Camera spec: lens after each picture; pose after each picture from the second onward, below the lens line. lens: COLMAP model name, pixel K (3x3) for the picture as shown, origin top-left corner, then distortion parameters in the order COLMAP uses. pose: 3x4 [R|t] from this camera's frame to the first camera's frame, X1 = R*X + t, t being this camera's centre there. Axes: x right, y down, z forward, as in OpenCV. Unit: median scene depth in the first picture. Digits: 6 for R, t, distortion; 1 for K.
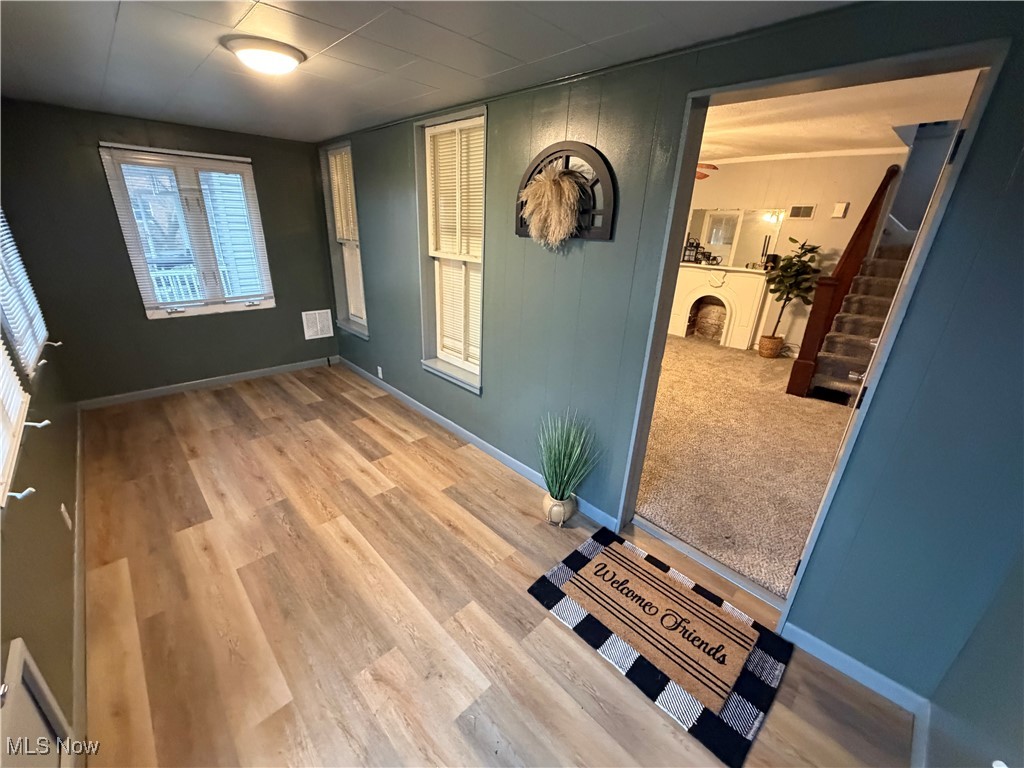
lens RADIAL K [[407.5, 0, 508.0], [0, 407.5, 383.6], [0, 0, 1]] dist [-0.000113, 0.000205]
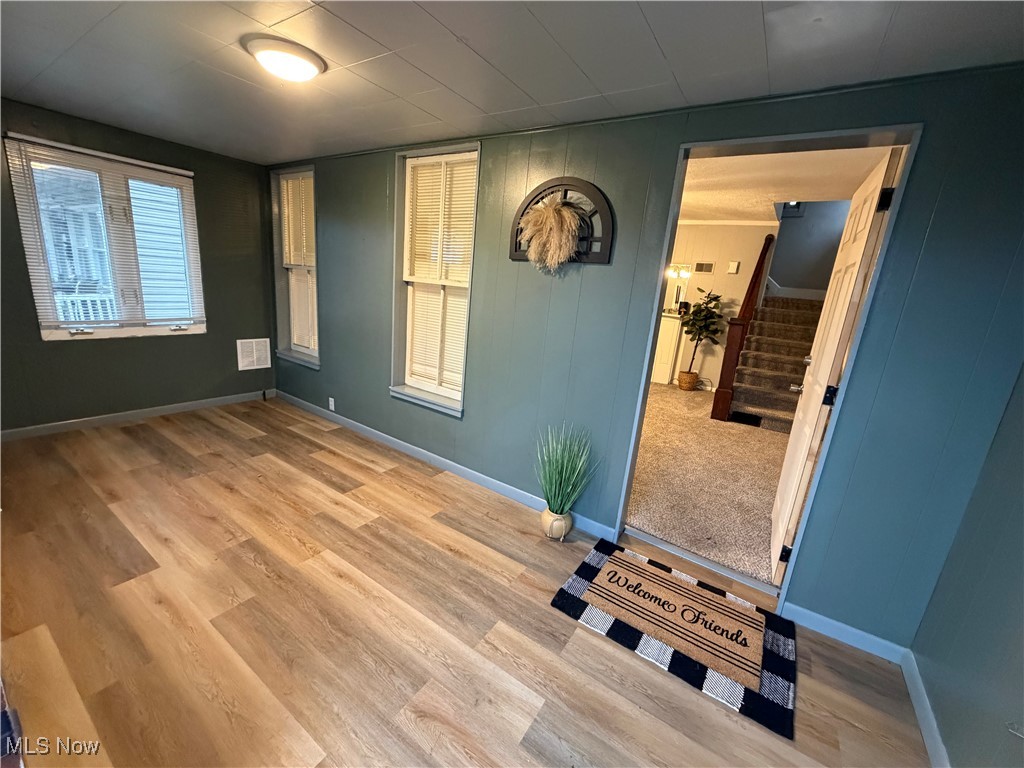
lens RADIAL K [[407.5, 0, 507.9], [0, 407.5, 383.9], [0, 0, 1]] dist [-0.000113, 0.000205]
pose [[0.977253, -0.003155, 0.212052, -0.149337], [0.027388, 0.993394, -0.111440, 0.052783], [-0.210300, 0.114713, 0.970884, 0.009023]]
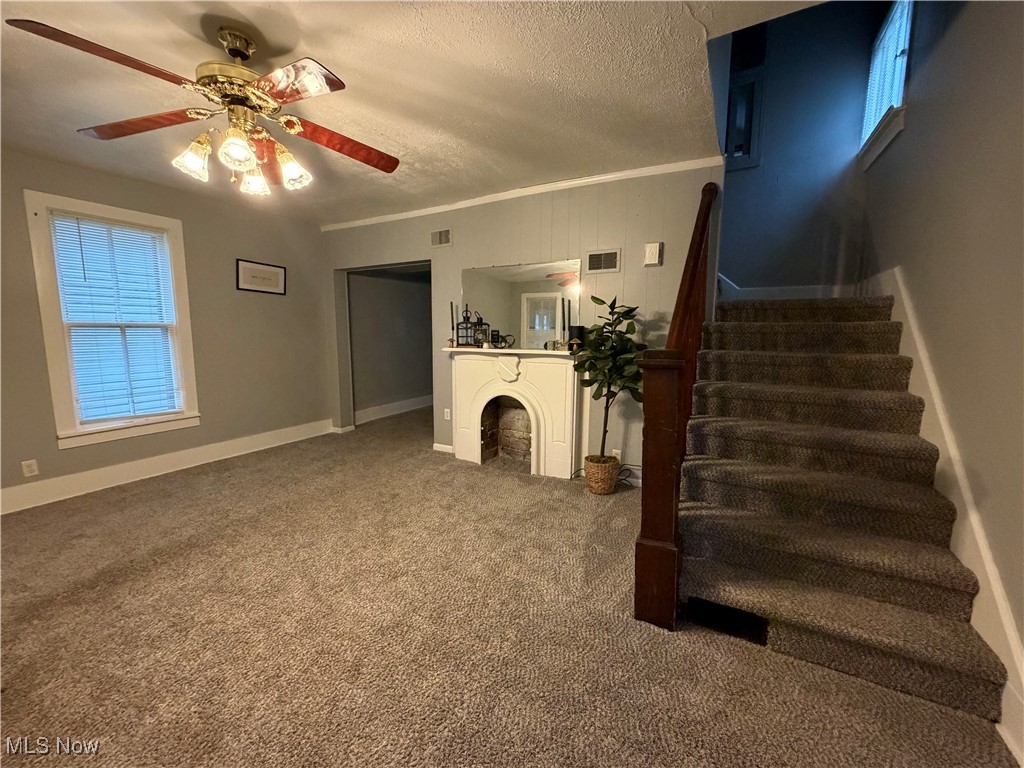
lens RADIAL K [[407.5, 0, 505.6], [0, 407.5, 385.0], [0, 0, 1]] dist [-0.000113, 0.000205]
pose [[0.956222, -0.073837, 0.283176, 0.612575], [0.136724, 0.968264, -0.209215, -0.192696], [-0.258741, 0.238773, 0.935970, 0.786636]]
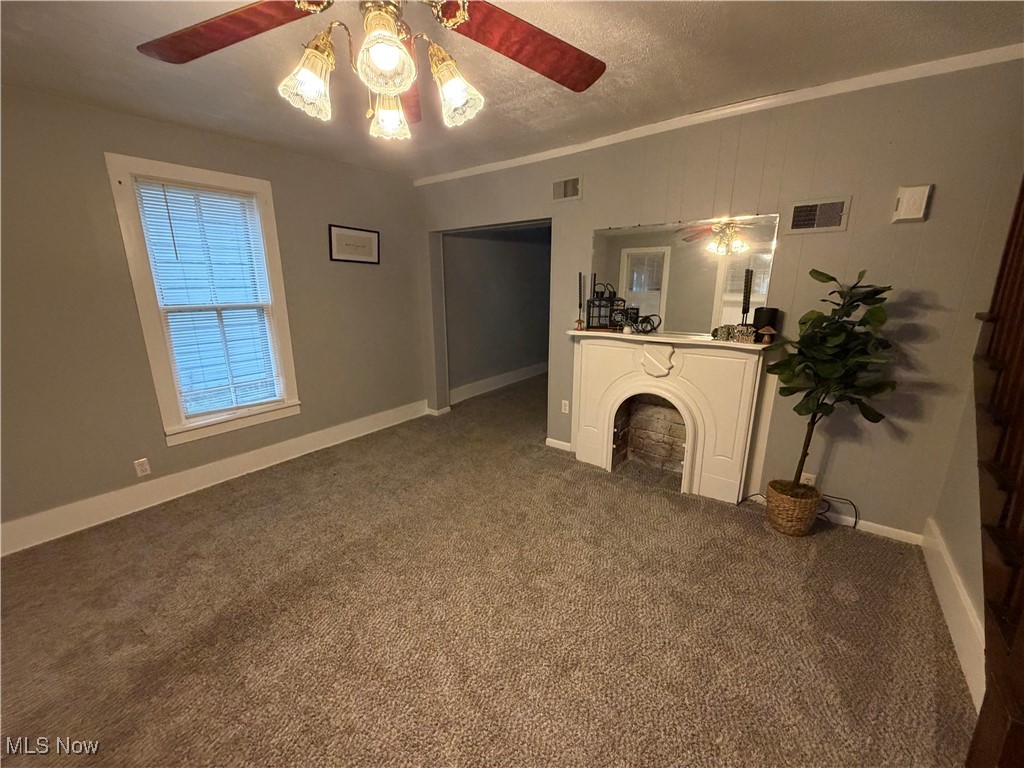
lens RADIAL K [[407.5, 0, 506.5], [0, 407.5, 385.8], [0, 0, 1]] dist [-0.000113, 0.000205]
pose [[0.987769, -0.080219, 0.133703, 0.491946], [0.095457, 0.989141, -0.111752, -0.352083], [-0.123286, 0.123148, 0.984701, 1.006187]]
